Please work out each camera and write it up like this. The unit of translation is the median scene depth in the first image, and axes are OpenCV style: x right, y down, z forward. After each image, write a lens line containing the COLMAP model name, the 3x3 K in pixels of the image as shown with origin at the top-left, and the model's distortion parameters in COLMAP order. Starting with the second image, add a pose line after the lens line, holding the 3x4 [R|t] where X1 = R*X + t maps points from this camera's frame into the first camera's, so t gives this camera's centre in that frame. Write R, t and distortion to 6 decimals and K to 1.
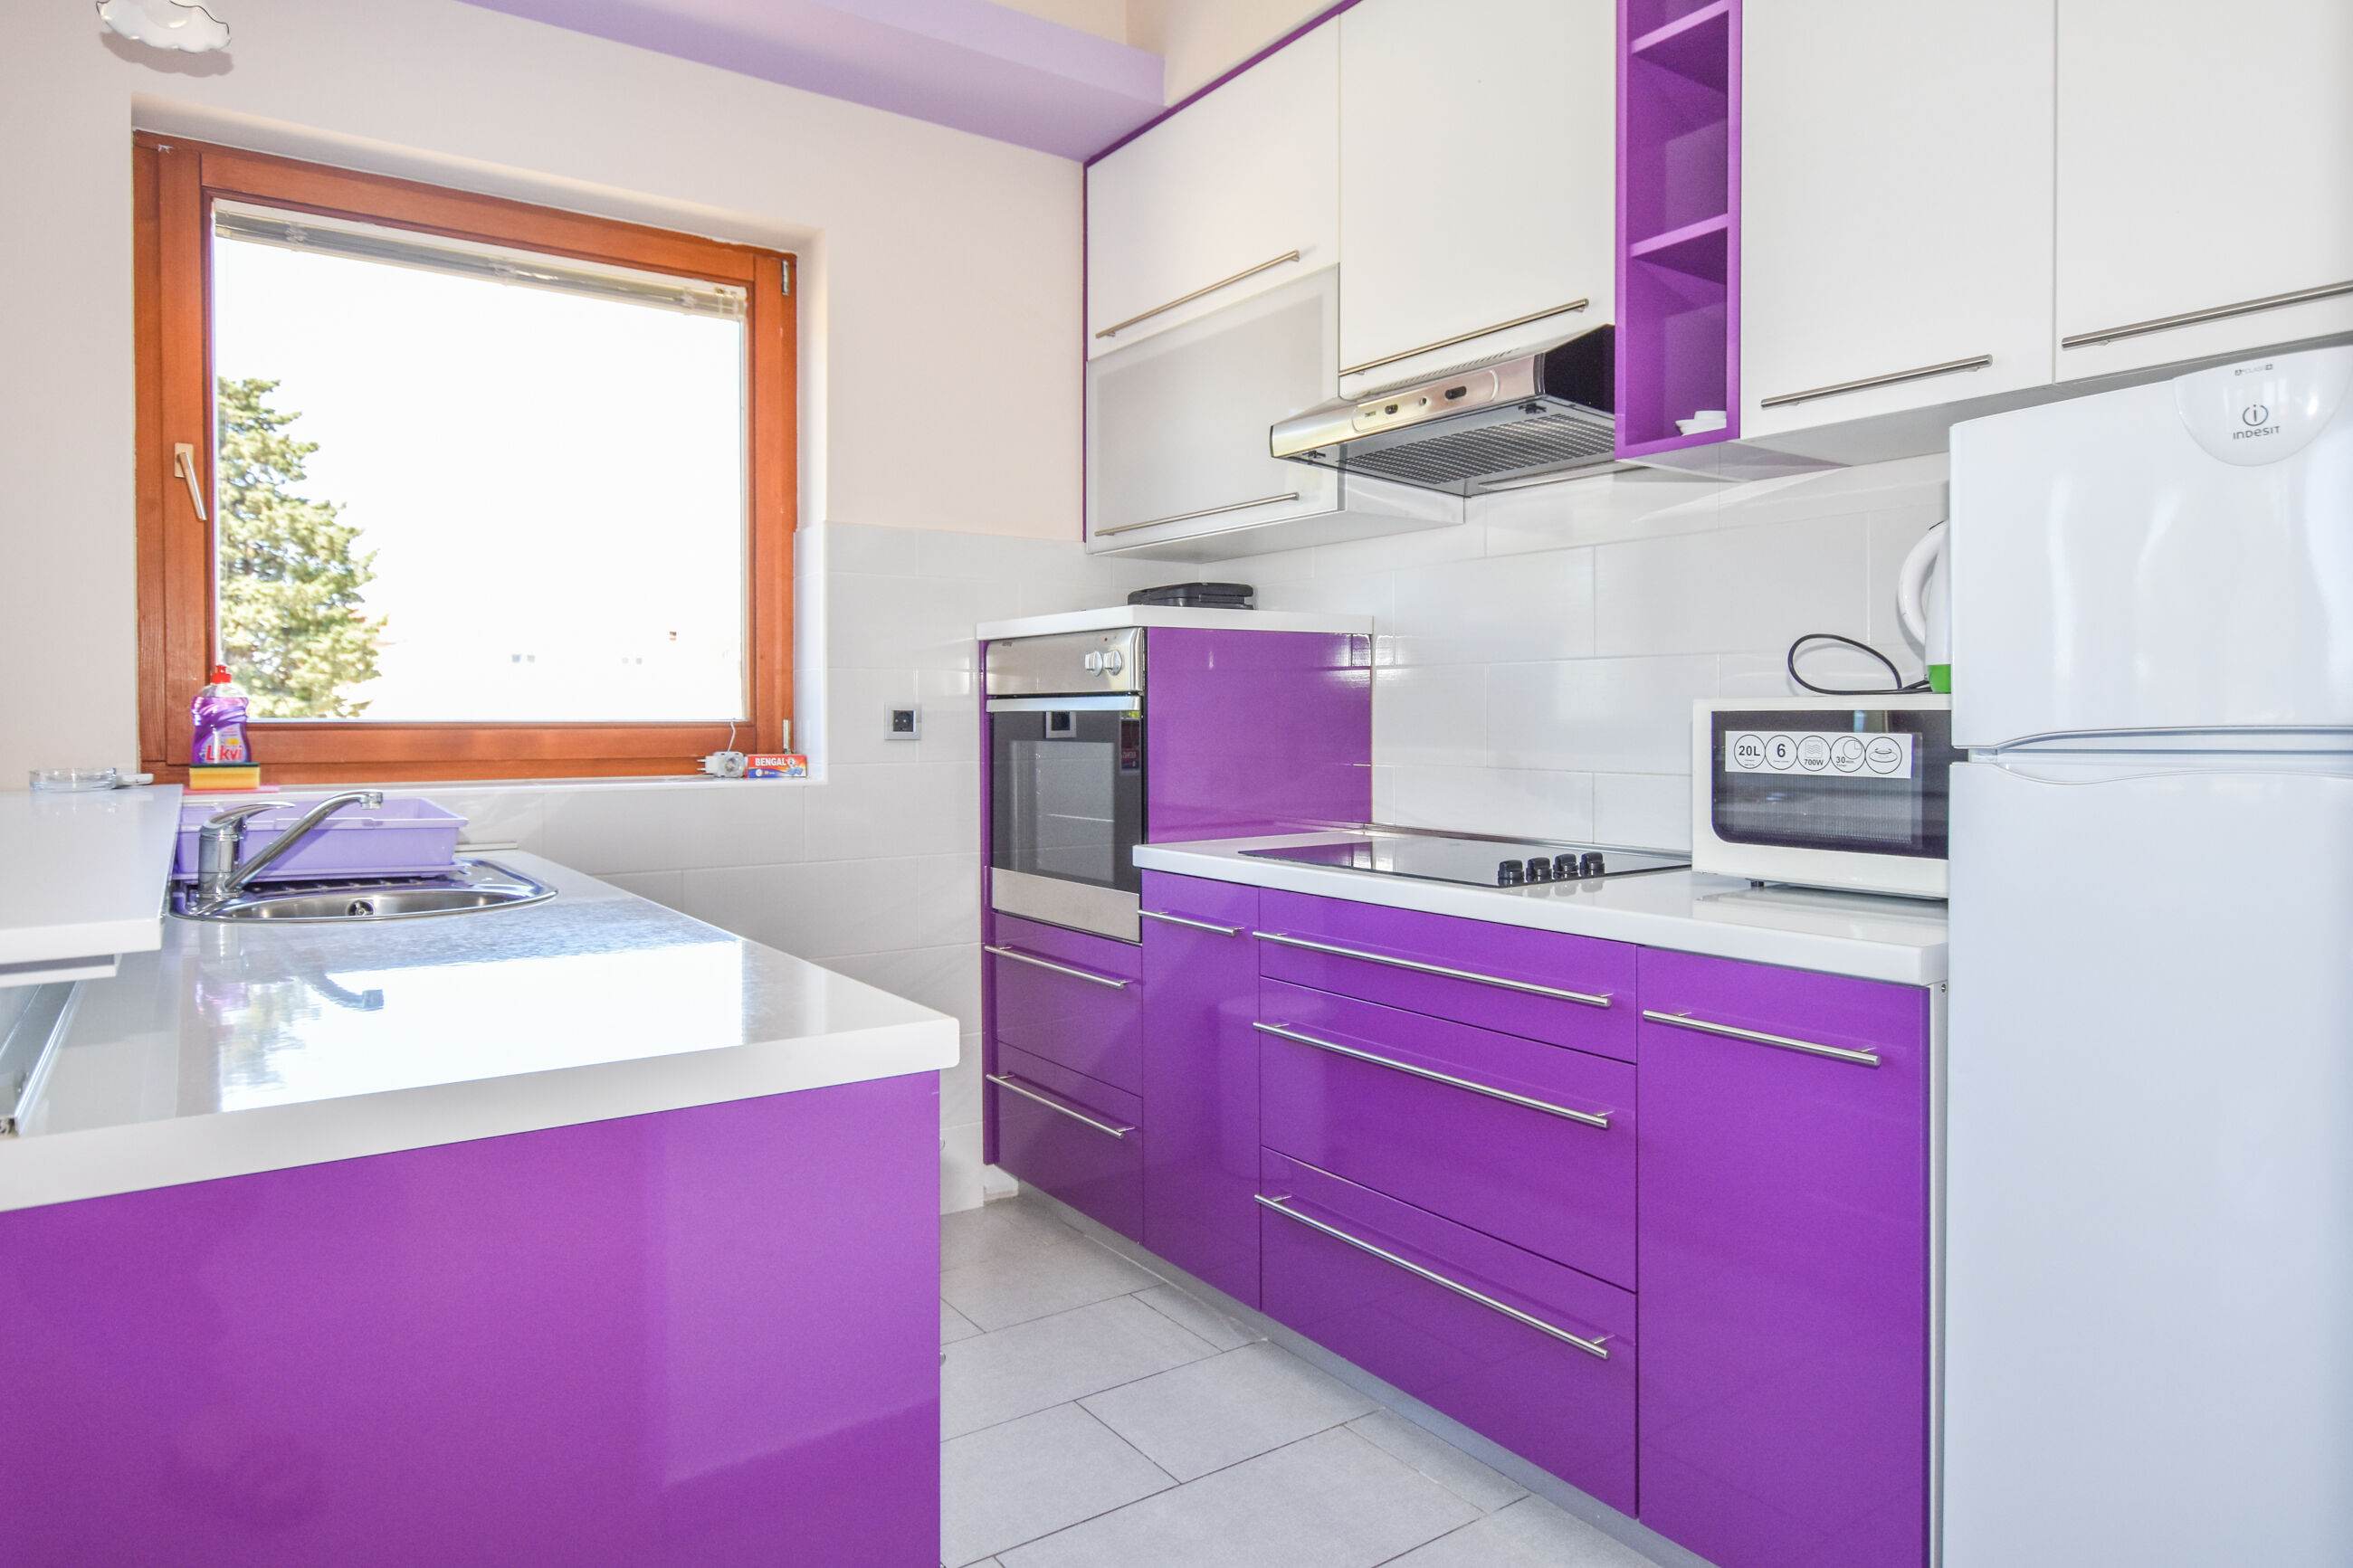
lens RADIAL K [[1382.7, 0, 1180.8], [0, 1382.7, 736.3], [0, 0, 1]] dist [-0.006156, 0.002190]
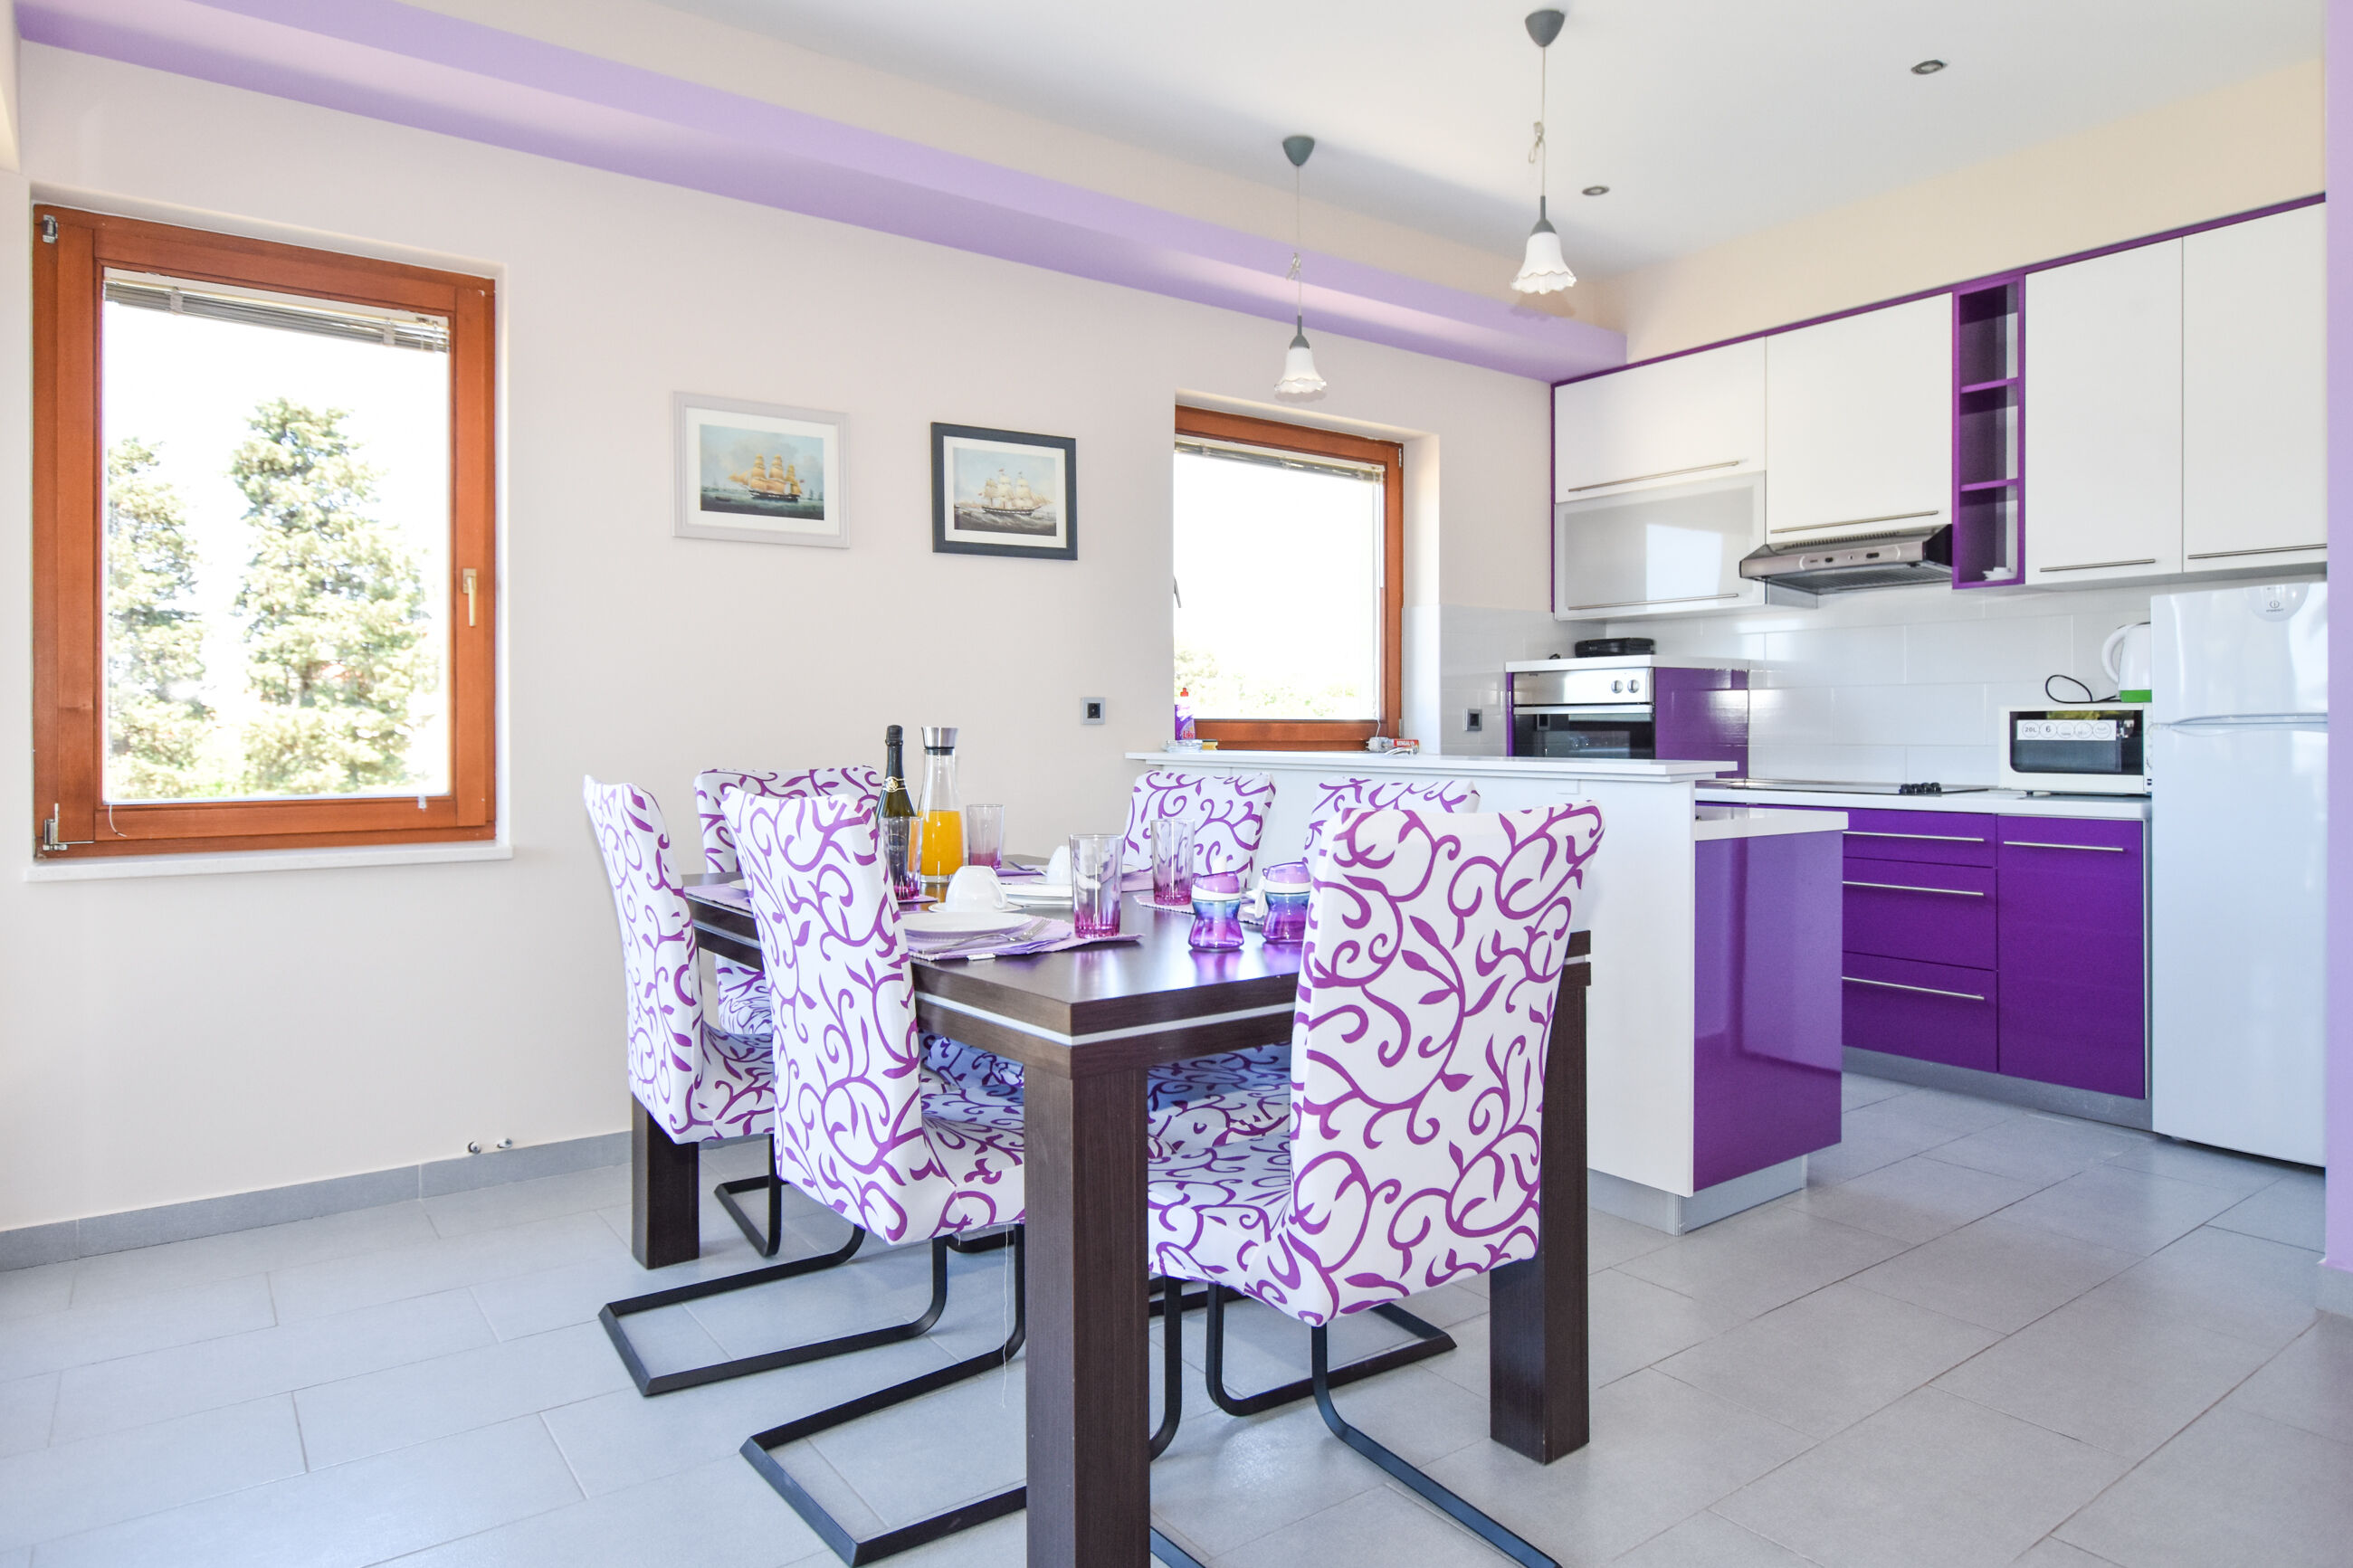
lens RADIAL K [[1382.7, 0, 1180.8], [0, 1382.7, 736.3], [0, 0, 1]] dist [-0.006156, 0.002190]
pose [[0.999420, 0.001781, 0.034017, -0.638670], [-0.001400, 0.999936, -0.011217, 0.030390], [-0.034034, 0.011163, 0.999358, -0.713213]]
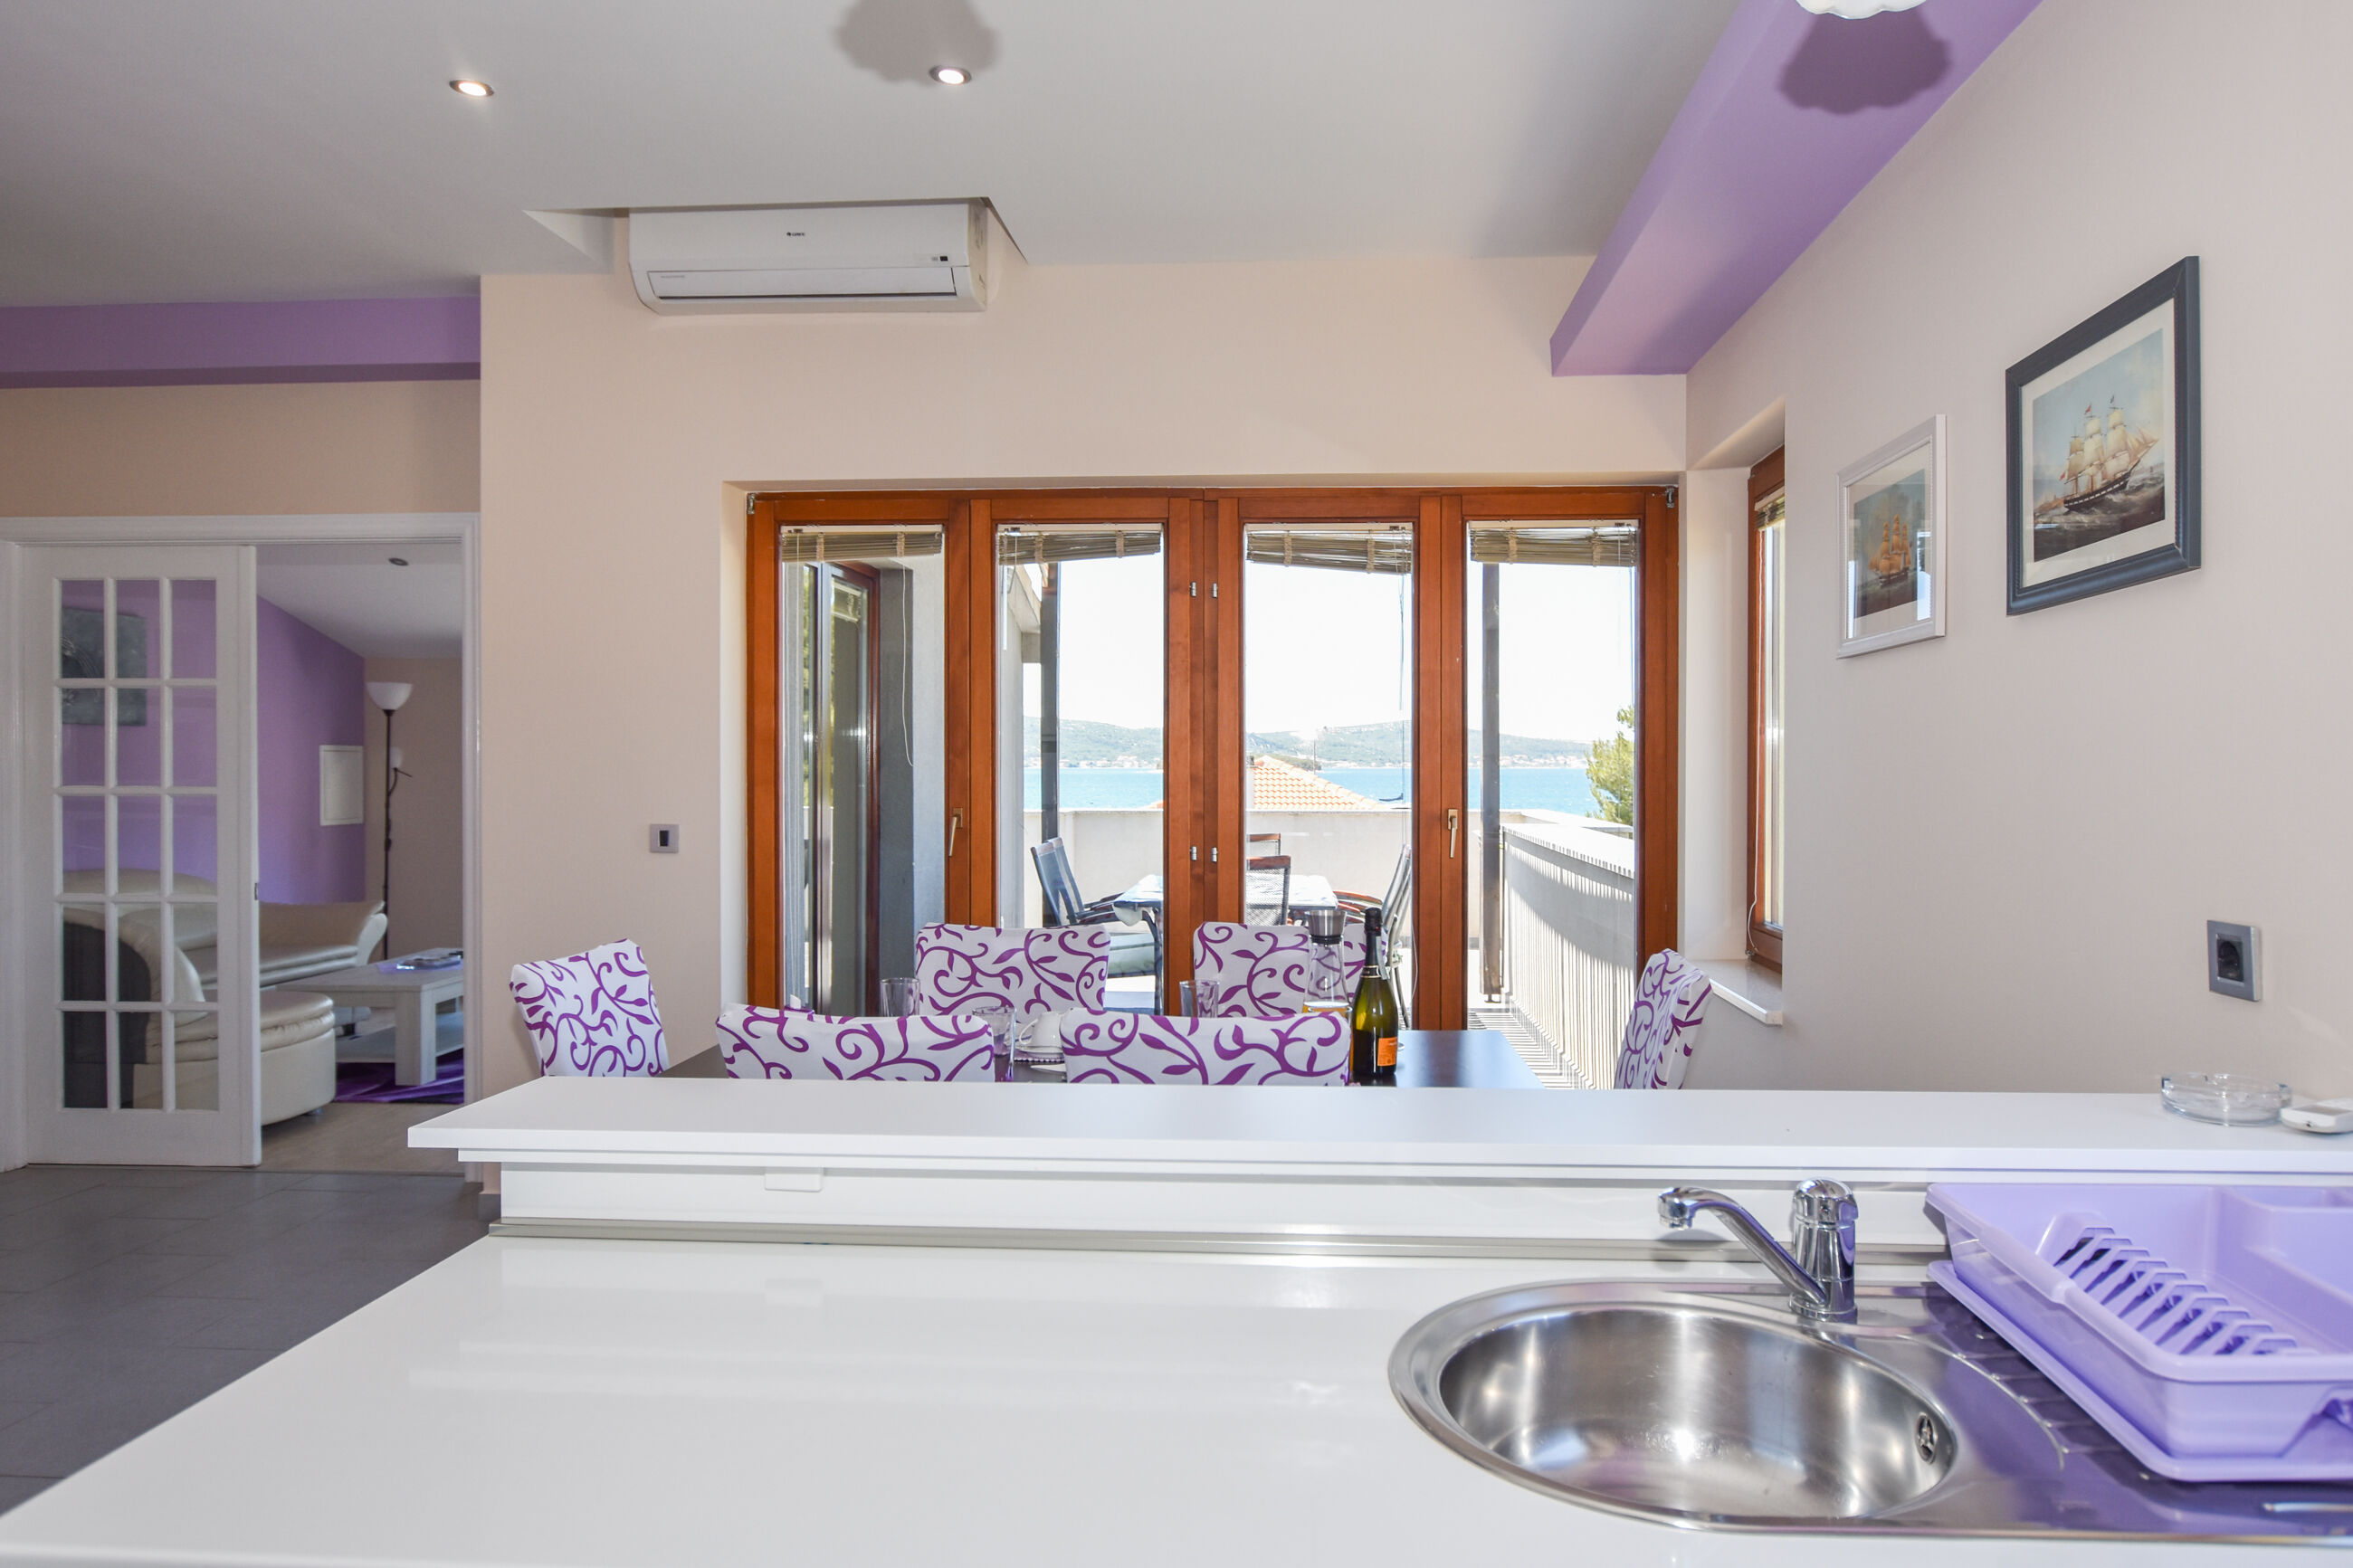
lens RADIAL K [[1482.9, 0, 1176.5], [0, 1482.9, 784.0], [0, 0, 1]] dist [-0.002220, 0.000307]
pose [[-0.631888, 0.018970, -0.774827, 0.011572], [-0.009597, 0.999432, 0.032296, -0.093654], [0.775000, 0.027843, -0.631347, 0.748651]]
